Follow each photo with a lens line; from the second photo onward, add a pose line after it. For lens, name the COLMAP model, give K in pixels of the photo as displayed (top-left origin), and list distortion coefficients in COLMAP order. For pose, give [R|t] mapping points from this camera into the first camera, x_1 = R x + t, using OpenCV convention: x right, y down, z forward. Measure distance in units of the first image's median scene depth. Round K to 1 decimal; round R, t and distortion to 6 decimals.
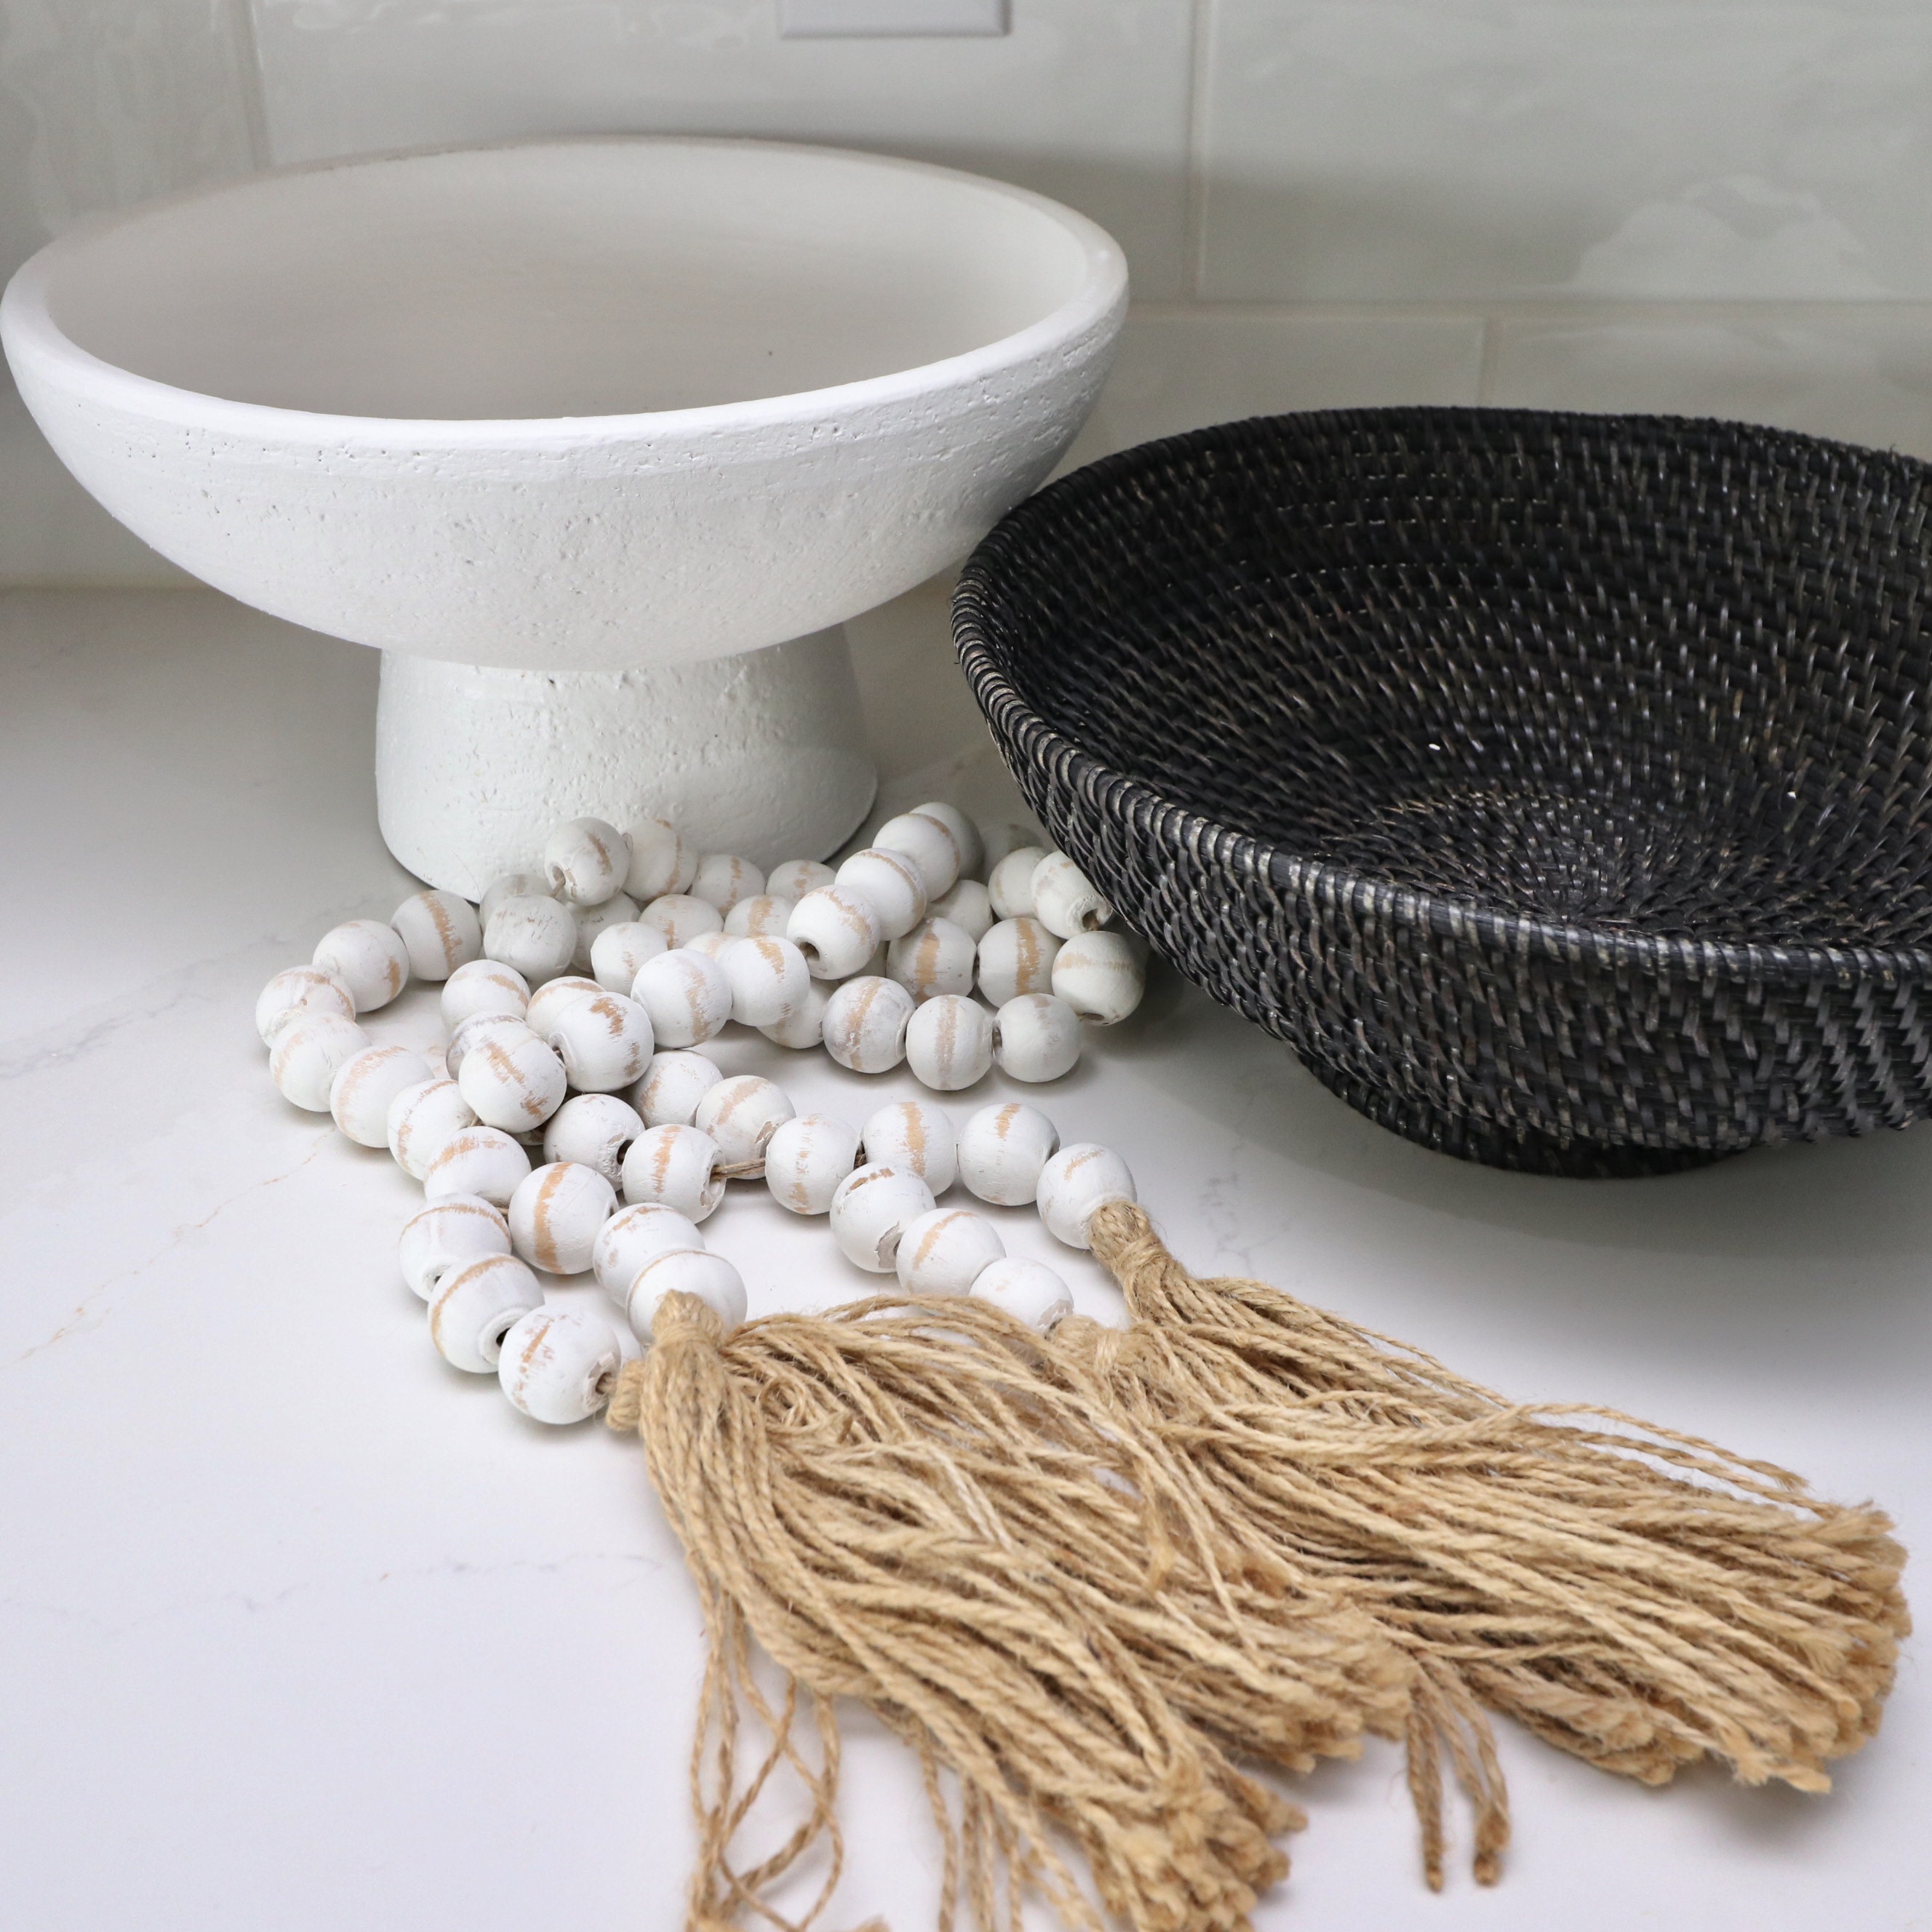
lens RADIAL K [[2264.6, 0, 967.4], [0, 2264.6, 966.7], [0, 0, 1]] dist [0.038653, 0.000000]
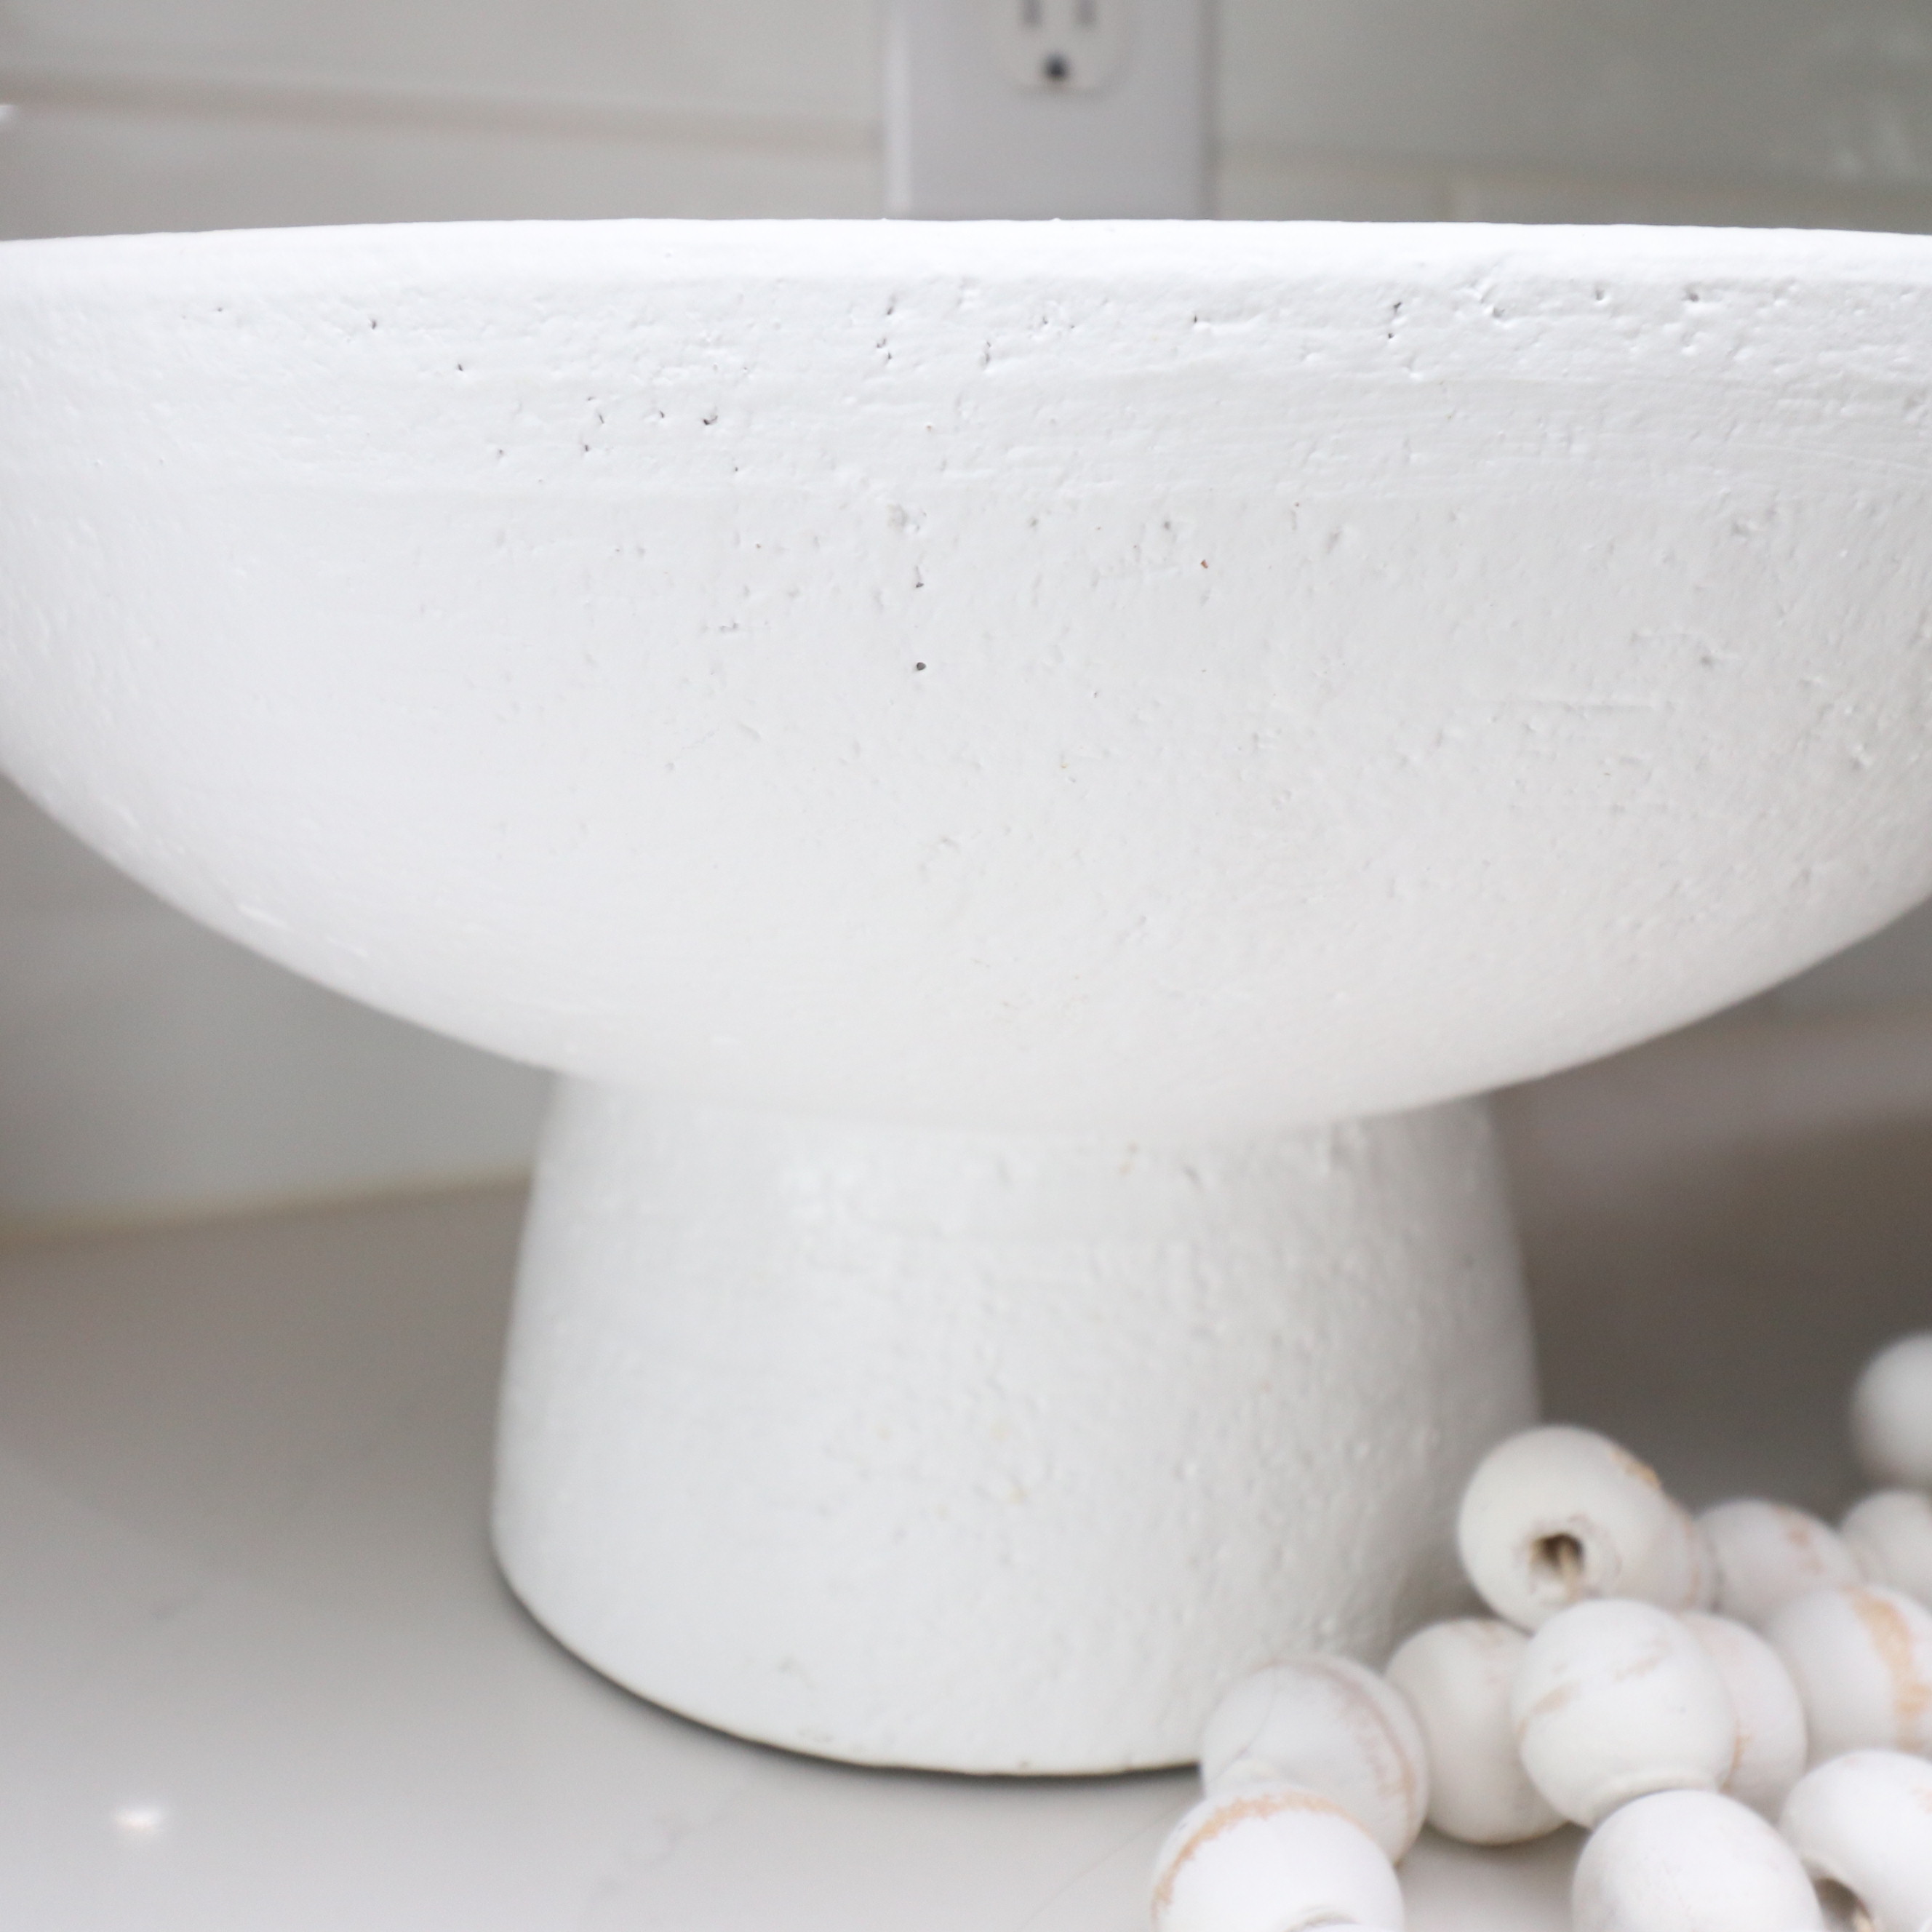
lens RADIAL K [[2264.6, 0, 964.3], [0, 2264.6, 963.3], [0, 0, 1]] dist [0.038653, 0.000000]
pose [[0.915860, -0.080437, 0.393357, -0.468354], [0.204032, 0.937035, -0.283438, -0.062360], [-0.345790, 0.339847, 0.874605, 0.769533]]
